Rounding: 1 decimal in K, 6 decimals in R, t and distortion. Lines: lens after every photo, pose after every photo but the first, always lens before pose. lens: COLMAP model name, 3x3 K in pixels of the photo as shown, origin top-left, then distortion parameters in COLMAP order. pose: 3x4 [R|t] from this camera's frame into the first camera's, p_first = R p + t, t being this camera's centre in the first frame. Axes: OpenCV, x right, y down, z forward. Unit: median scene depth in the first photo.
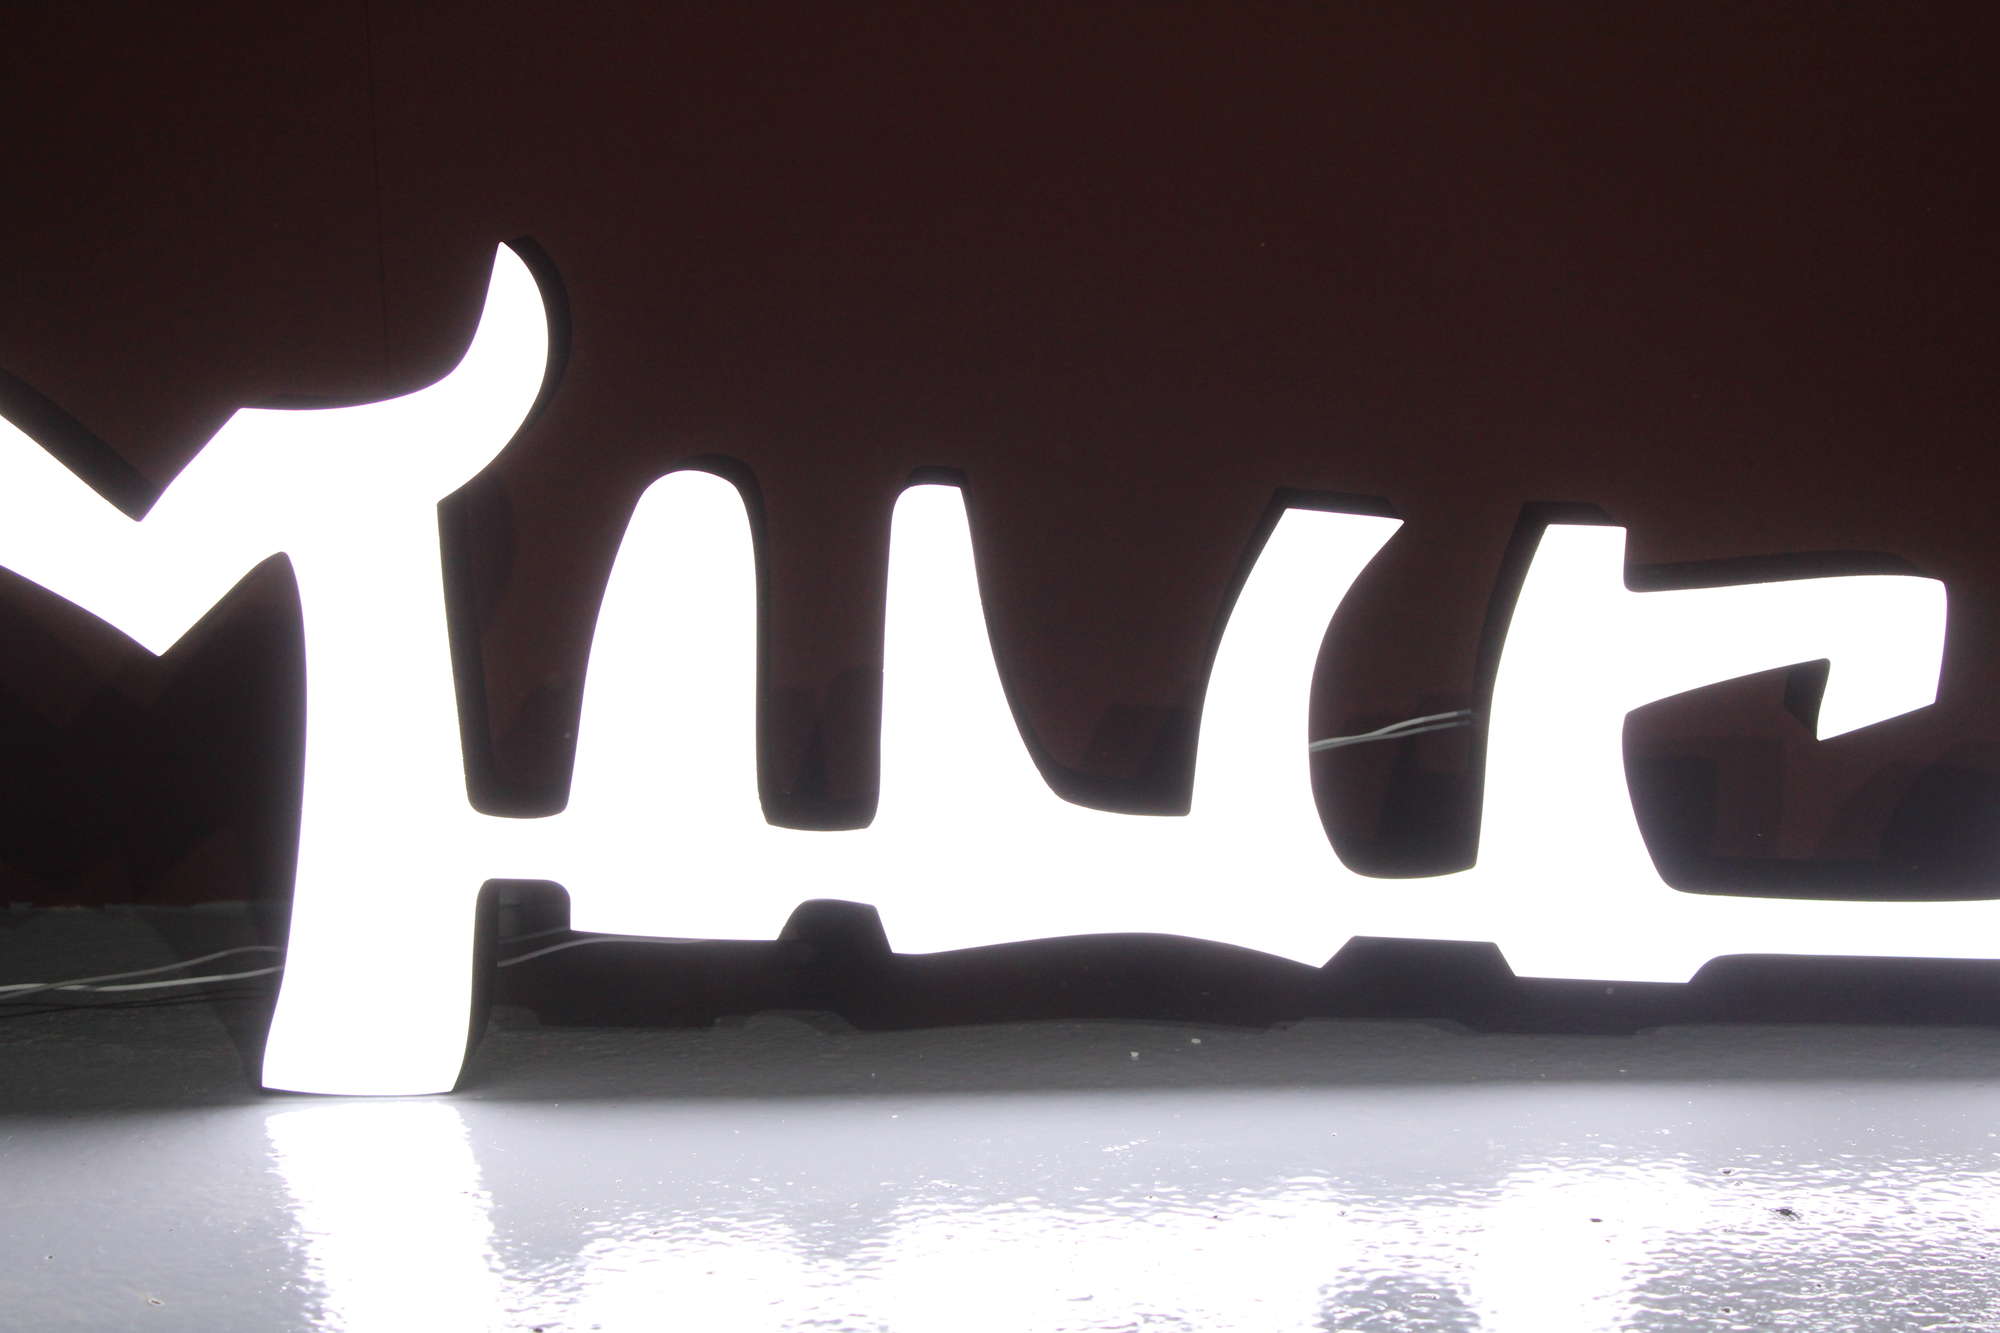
lens RADIAL K [[3625.5, 0, 1030.3], [0, 3625.5, 658.2], [0, 0, 1]] dist [0.008719, 0.180809]
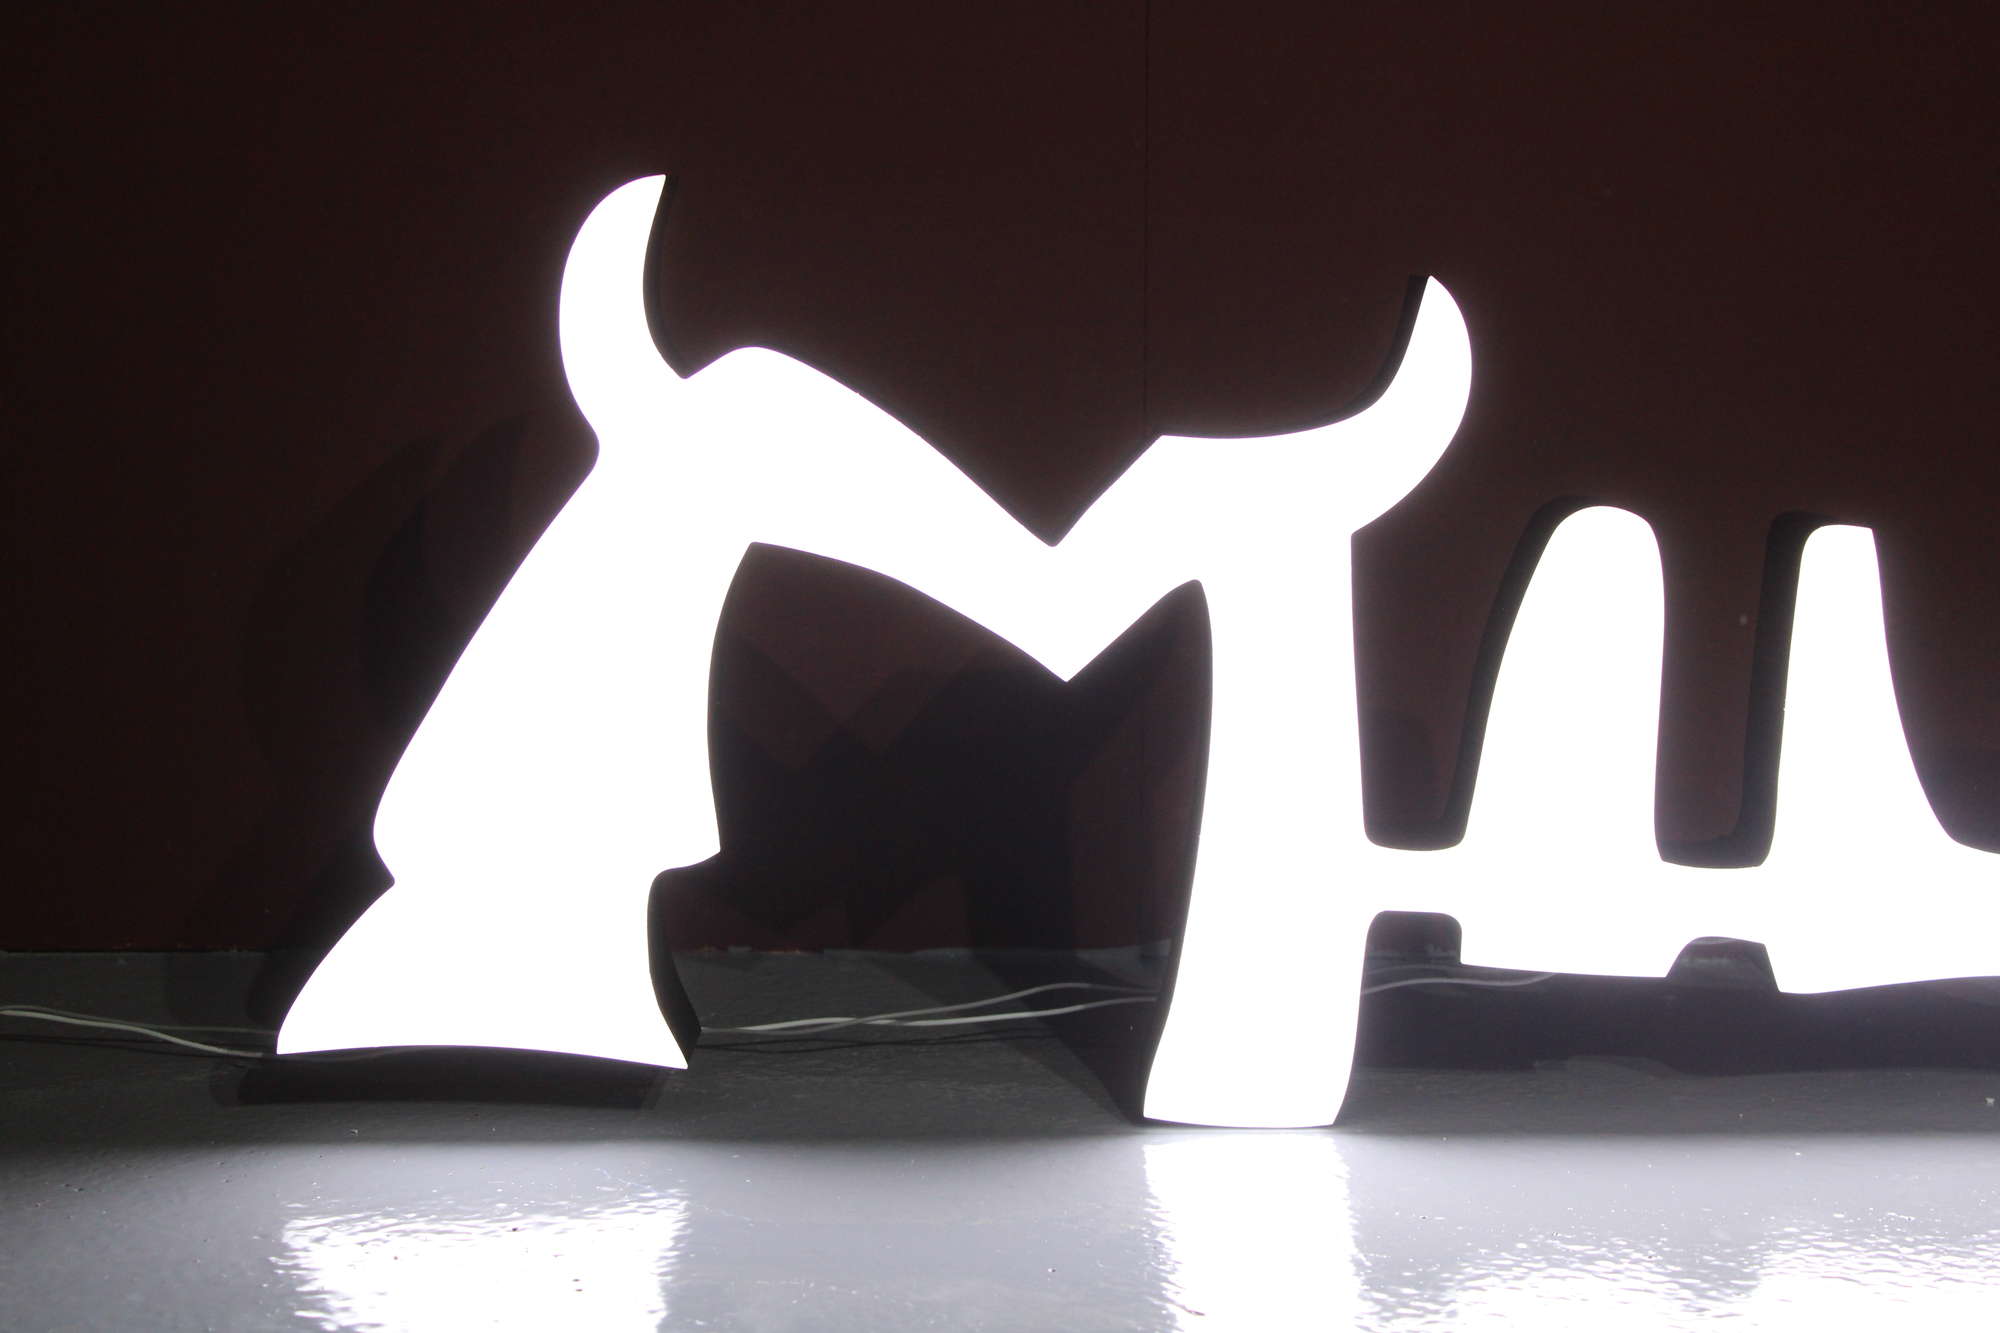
lens RADIAL K [[3625.5, 0, 1030.3], [0, 3625.5, 658.2], [0, 0, 1]] dist [0.008719, 0.180809]
pose [[0.999378, 0.018466, 0.030046, -0.277757], [-0.017165, 0.998928, -0.042995, 0.035876], [-0.030807, 0.042452, 0.998623, -0.000699]]
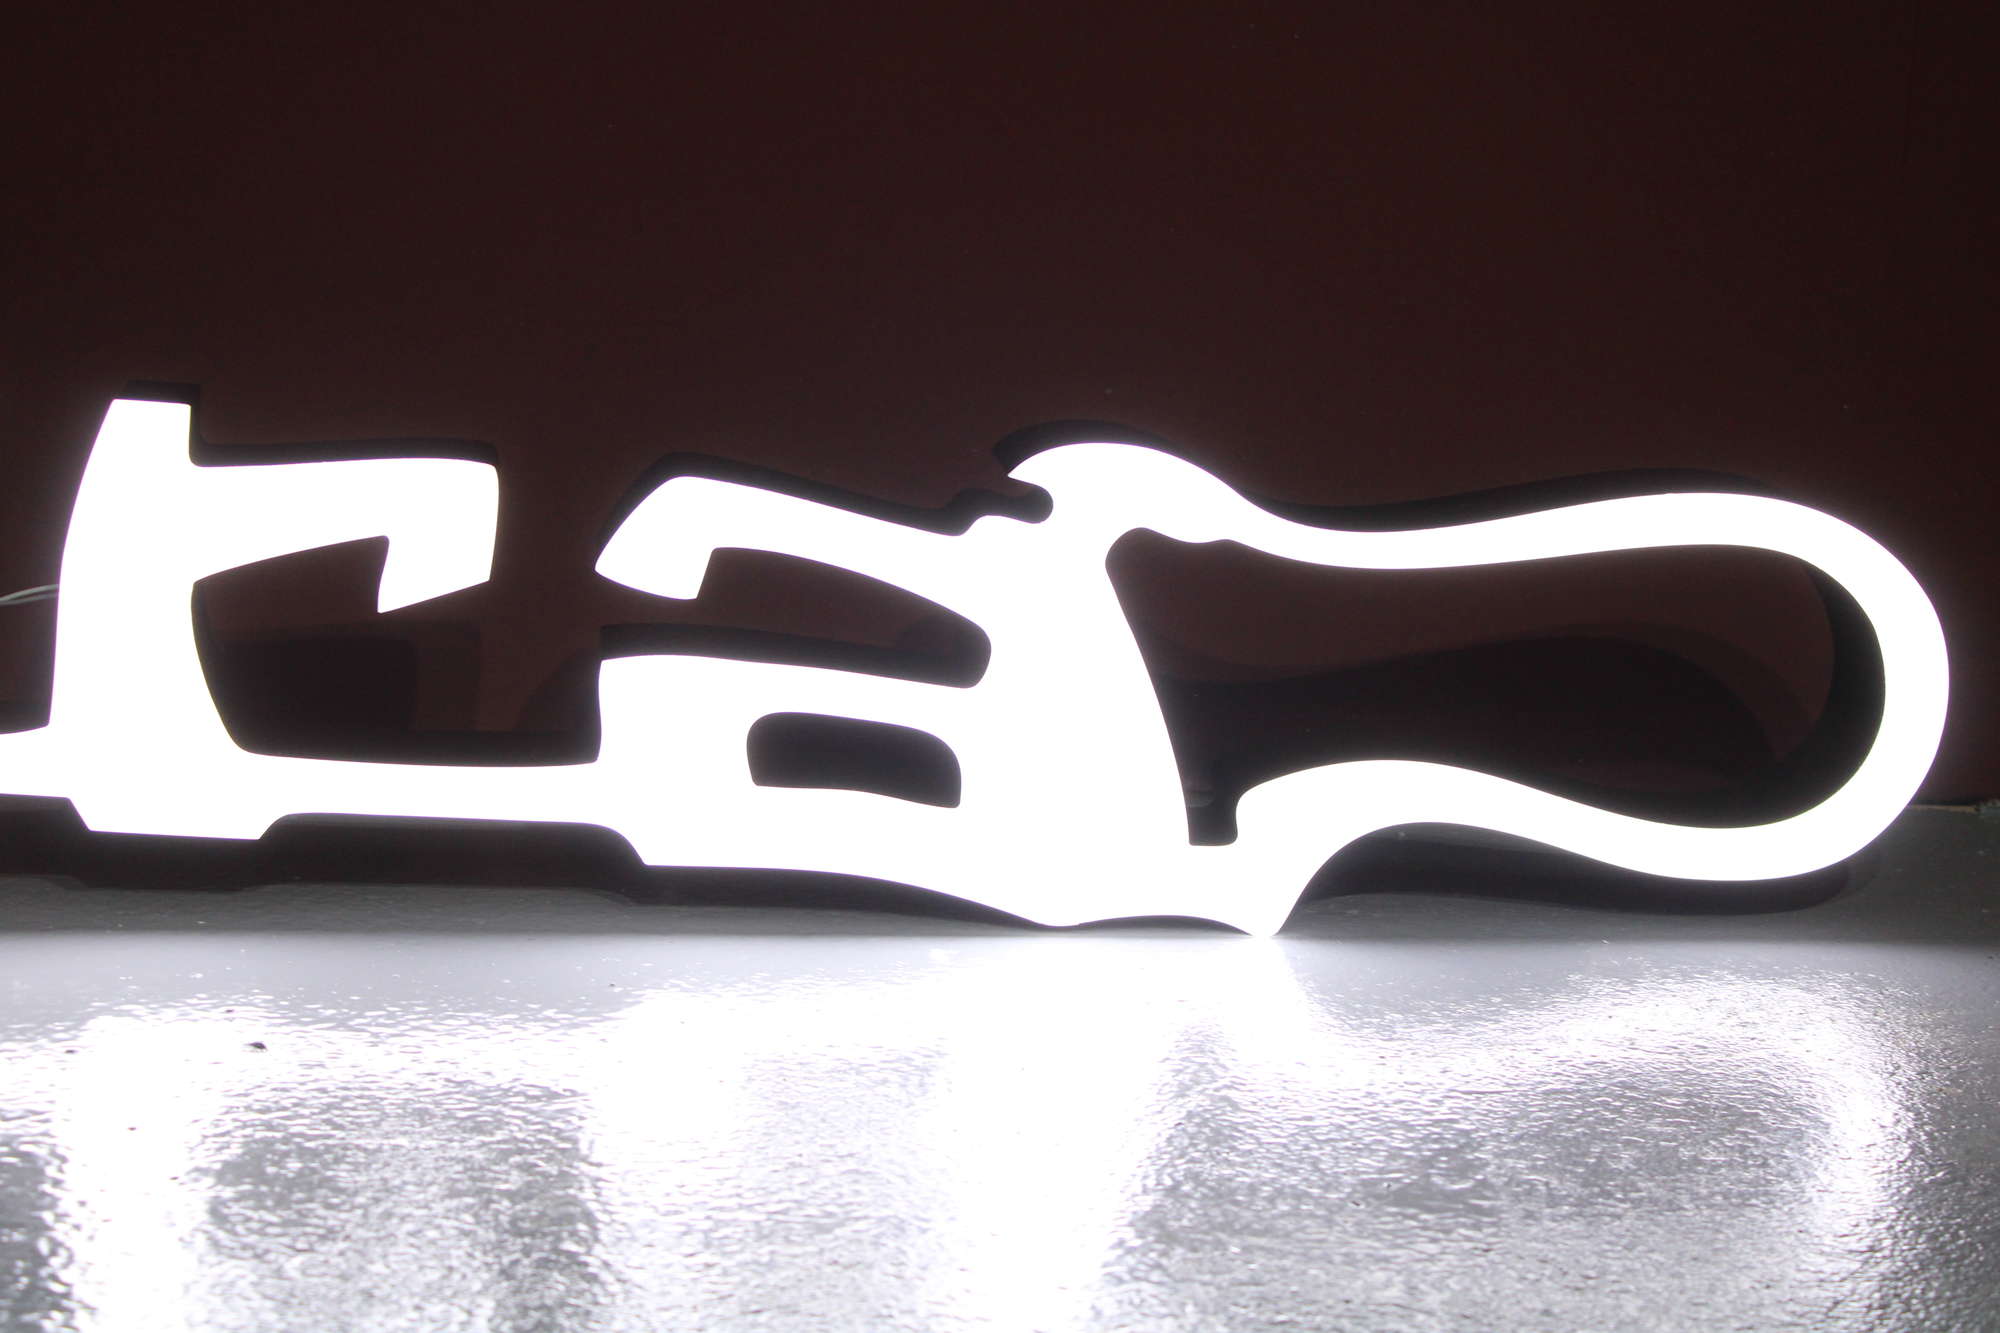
lens RADIAL K [[3625.5, 0, 1030.3], [0, 3625.5, 658.2], [0, 0, 1]] dist [0.008719, 0.180809]
pose [[0.989027, 0.026529, 0.145333, 0.249531], [-0.028424, 0.999536, 0.010978, 0.018653], [-0.144974, -0.014989, 0.989322, -0.079555]]
